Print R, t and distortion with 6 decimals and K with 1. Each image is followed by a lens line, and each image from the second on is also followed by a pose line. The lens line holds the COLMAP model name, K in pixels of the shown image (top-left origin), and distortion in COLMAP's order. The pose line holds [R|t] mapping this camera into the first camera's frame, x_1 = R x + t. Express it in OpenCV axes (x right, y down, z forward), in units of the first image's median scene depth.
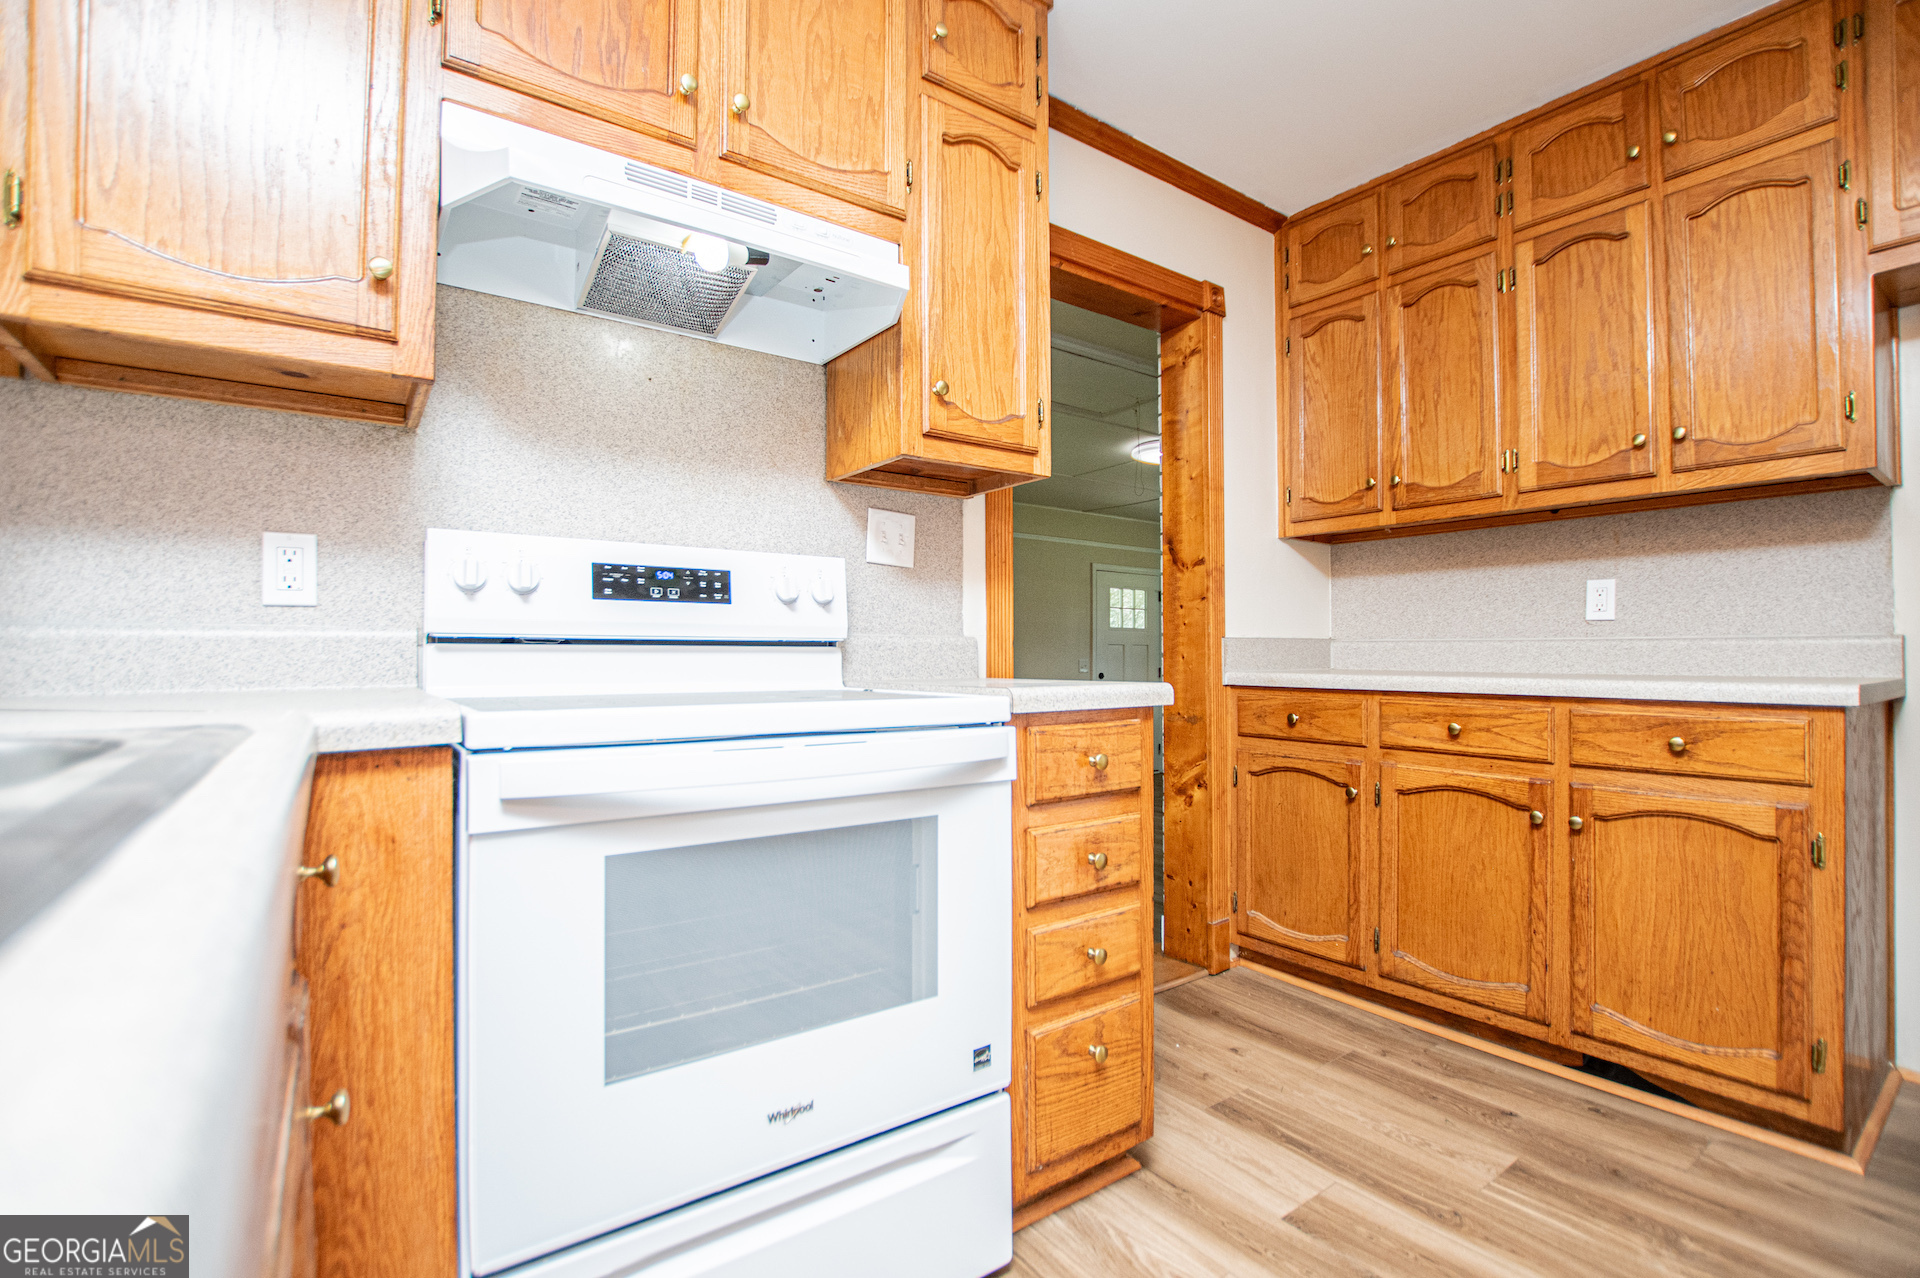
lens RADIAL K [[873.1, 0, 966.7], [0, 873.1, 642.7], [0, 0, 1]] dist [-0.028339, 0.001031]
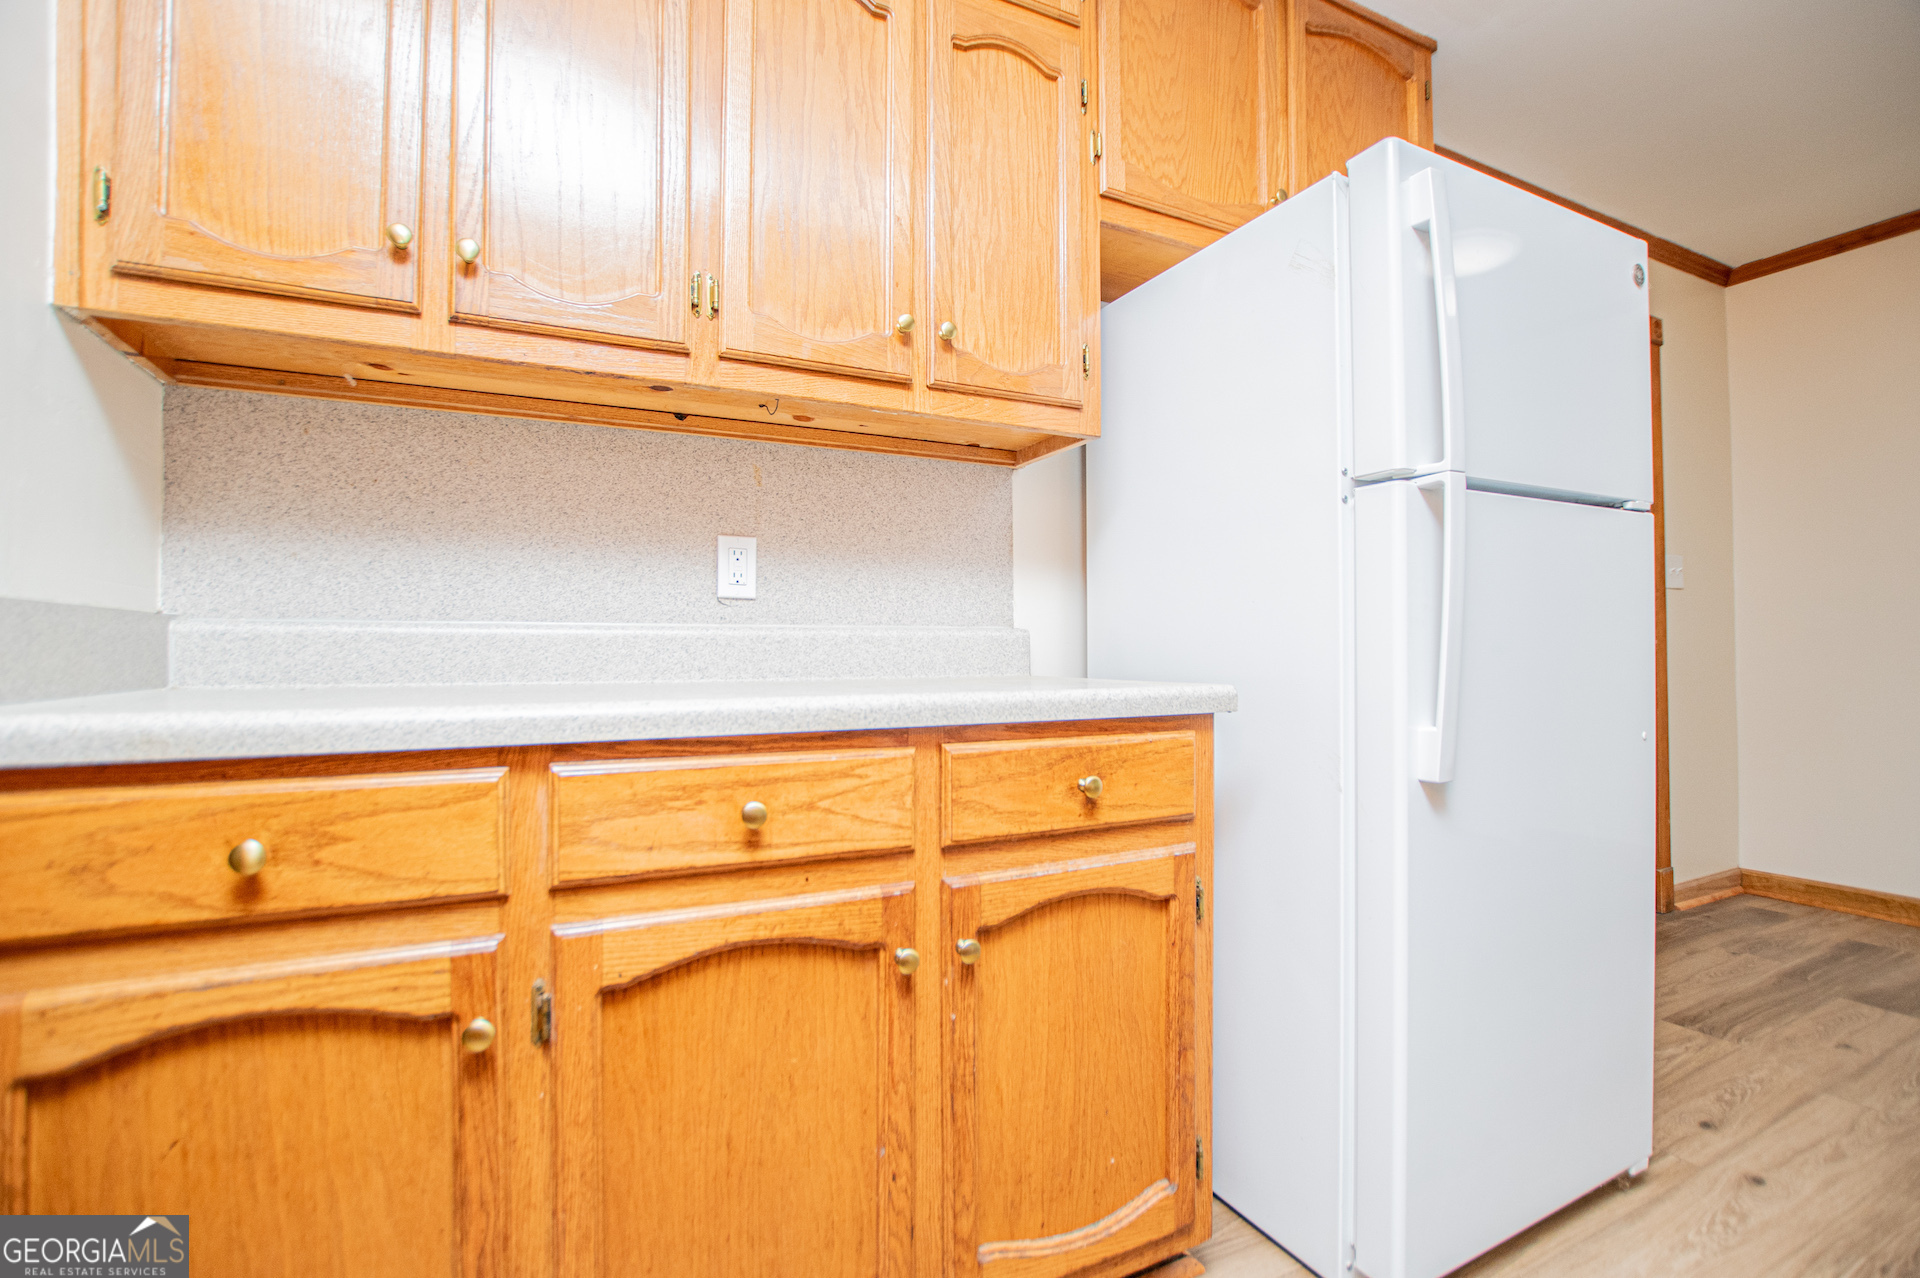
lens RADIAL K [[859.0, 0, 965.5], [0, 859.0, 642.0], [0, 0, 1]] dist [-0.026049, 0.000355]
pose [[0.171968, 0.008911, 0.985062, 0.163597], [-0.008023, 0.999939, -0.007645, 0.013654], [-0.985070, -0.006589, 0.172029, 0.930902]]
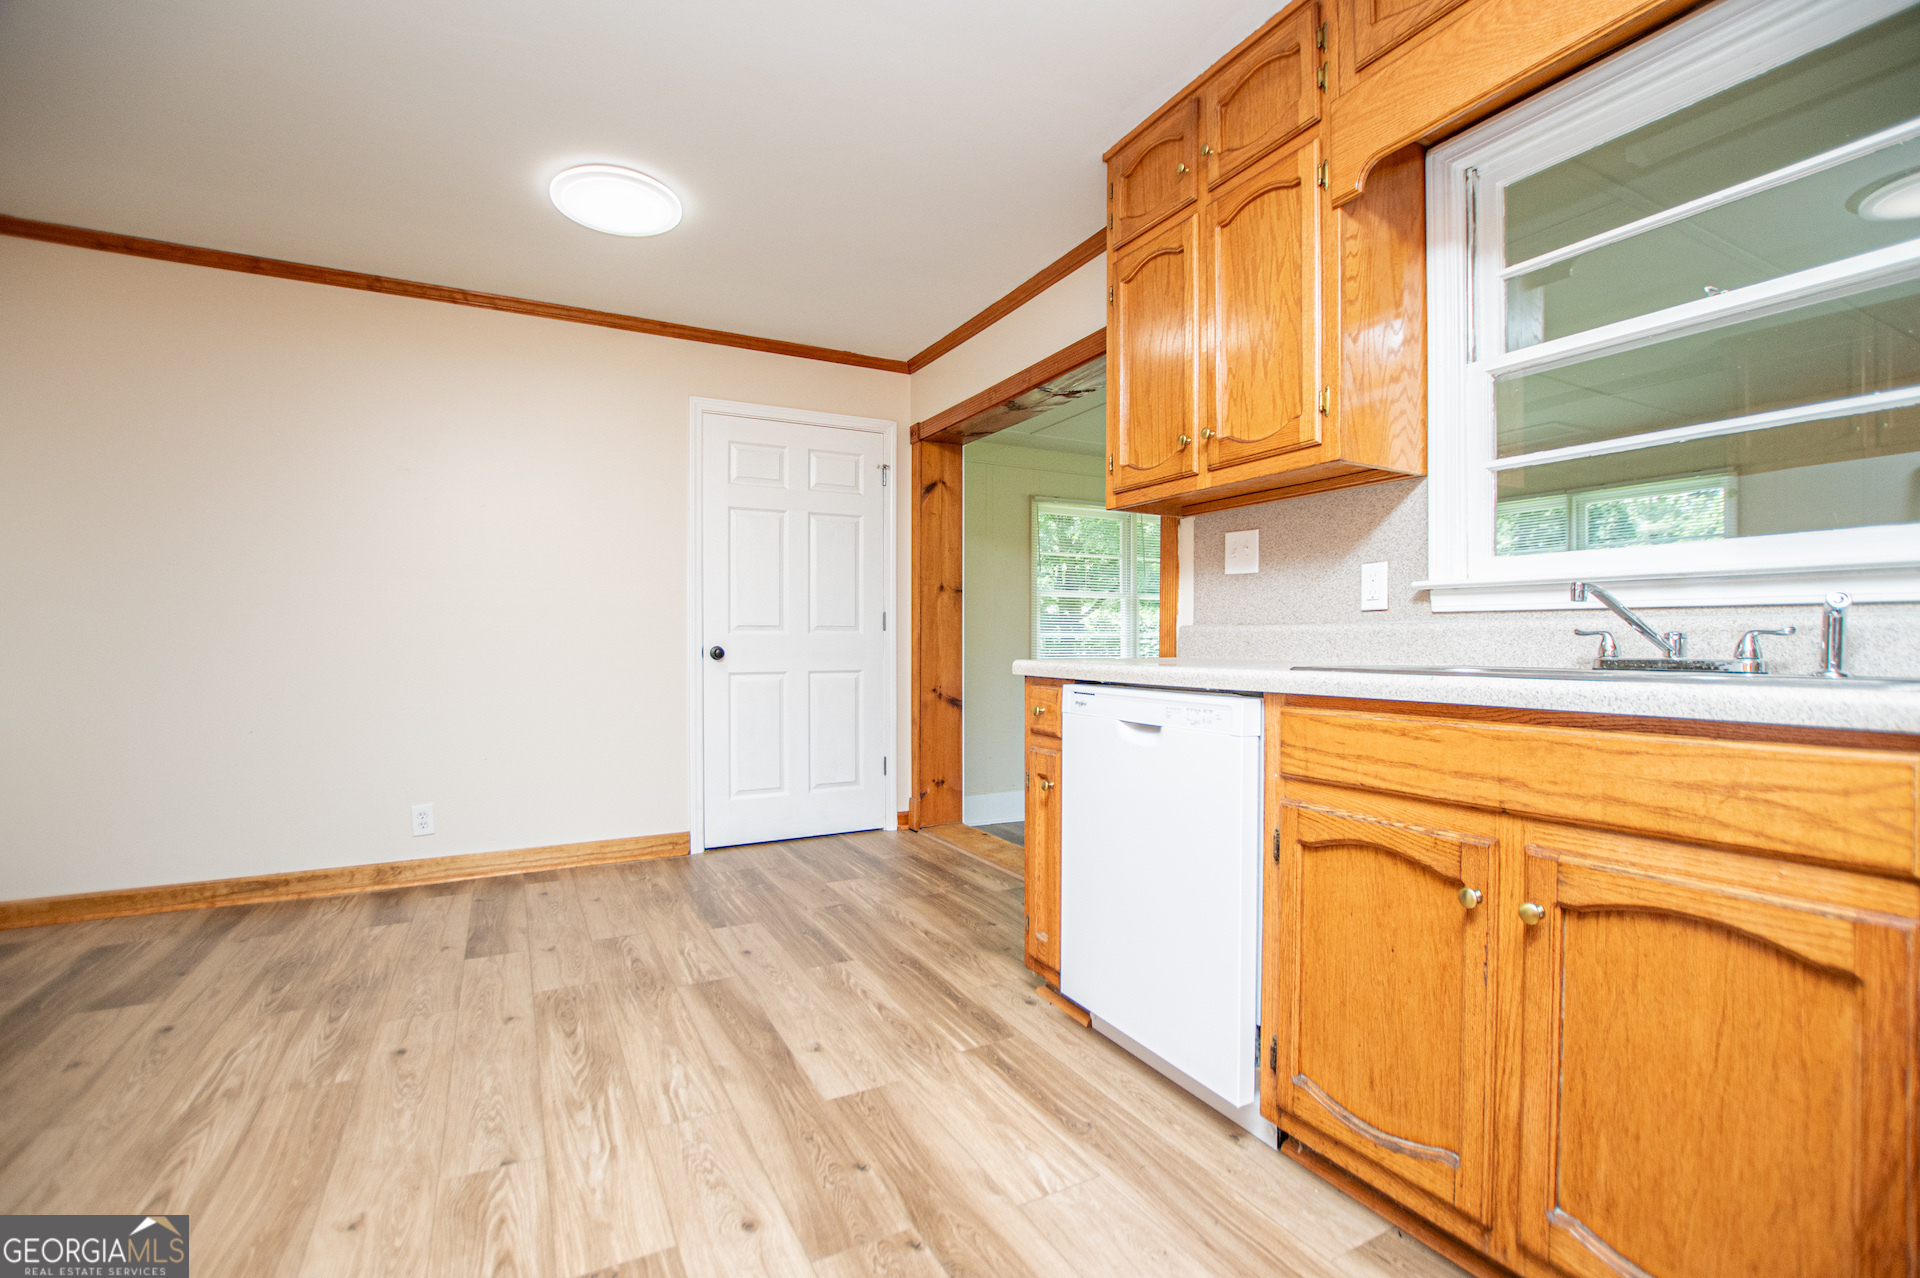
lens RADIAL K [[851.9, 0, 968.5], [0, 851.9, 642.2], [0, 0, 1]] dist [-0.026921, 0.000547]
pose [[-0.990400, 0.004008, 0.138171, 0.176388], [0.001669, 0.999853, -0.017040, 0.012511], [-0.138219, -0.016646, -0.990262, 0.860018]]
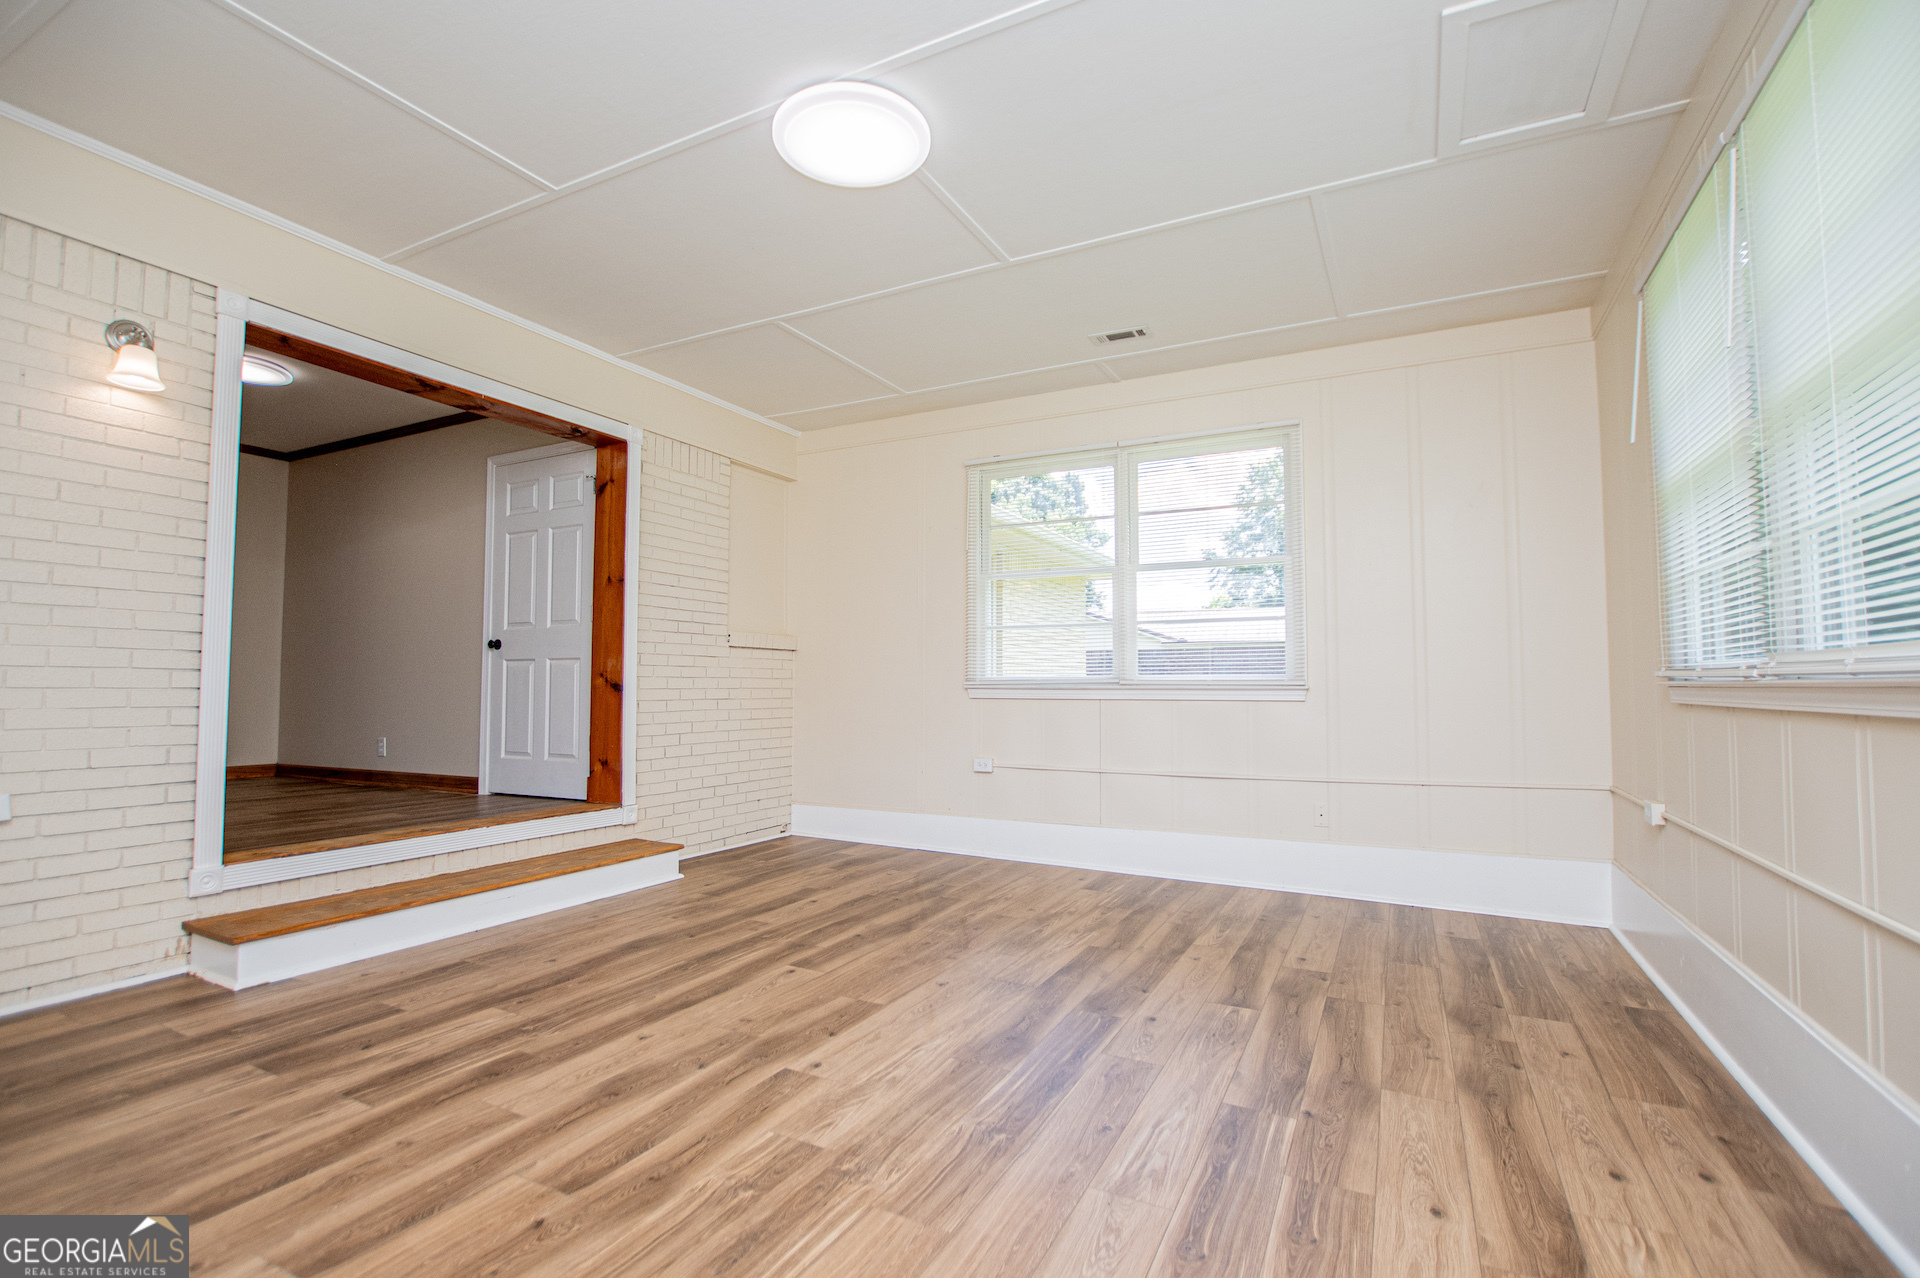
lens RADIAL K [[873.1, 0, 966.7], [0, 873.1, 642.7], [0, 0, 1]] dist [-0.028339, 0.001031]
pose [[-0.453268, 0.050751, 0.889928, -2.184701], [-0.014752, 0.997814, -0.064417, 0.160339], [-0.891252, -0.042327, -0.451529, -1.276399]]
